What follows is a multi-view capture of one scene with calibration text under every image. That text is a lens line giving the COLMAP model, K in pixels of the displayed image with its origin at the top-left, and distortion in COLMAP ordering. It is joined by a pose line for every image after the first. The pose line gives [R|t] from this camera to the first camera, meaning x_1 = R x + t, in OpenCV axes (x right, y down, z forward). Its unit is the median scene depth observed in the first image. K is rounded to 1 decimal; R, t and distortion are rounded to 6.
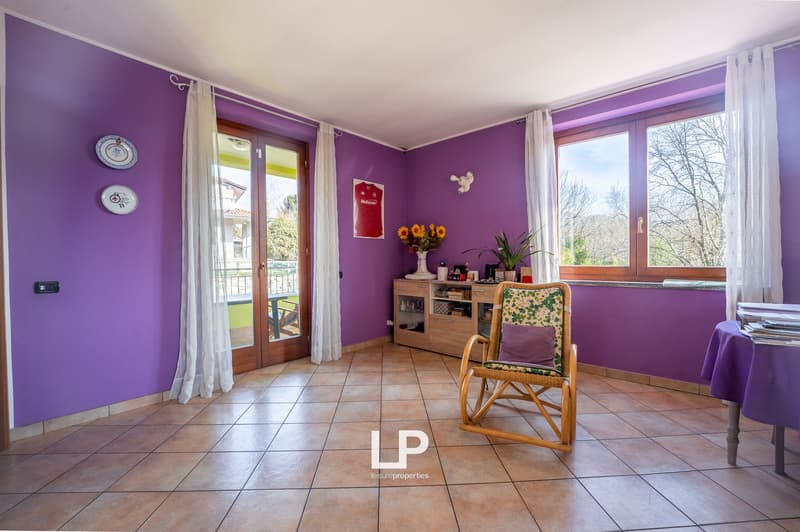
lens RADIAL K [[330.0, 0, 397.8], [0, 330.0, 265.0], [0, 0, 1]] dist [-0.028249, 0.001150]
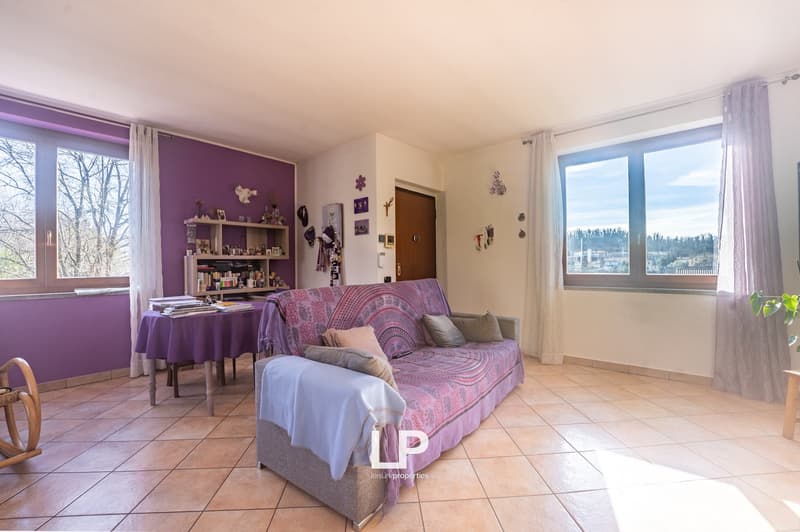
lens RADIAL K [[330.0, 0, 399.2], [0, 330.0, 267.0], [0, 0, 1]] dist [-0.028249, 0.001150]
pose [[-0.022274, 0.005197, 0.999738, -0.281333], [0.026164, 0.999647, -0.004614, 0.002454], [-0.999409, 0.026054, -0.022402, -0.085684]]
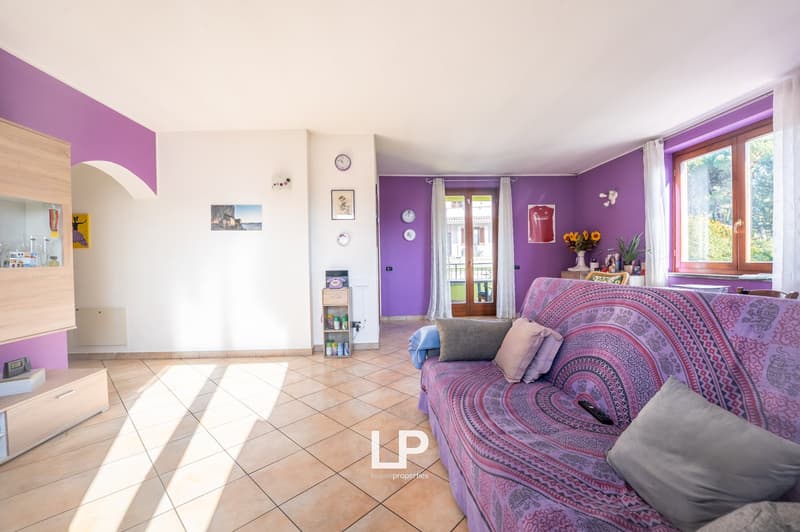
lens RADIAL K [[330.0, 0, 401.7], [0, 330.0, 265.7], [0, 0, 1]] dist [-0.028249, 0.001150]
pose [[0.704244, 0.009141, -0.709899, 0.676013], [-0.000949, 0.999928, 0.011934, 0.005277], [0.709957, -0.007730, 0.704202, -0.627592]]
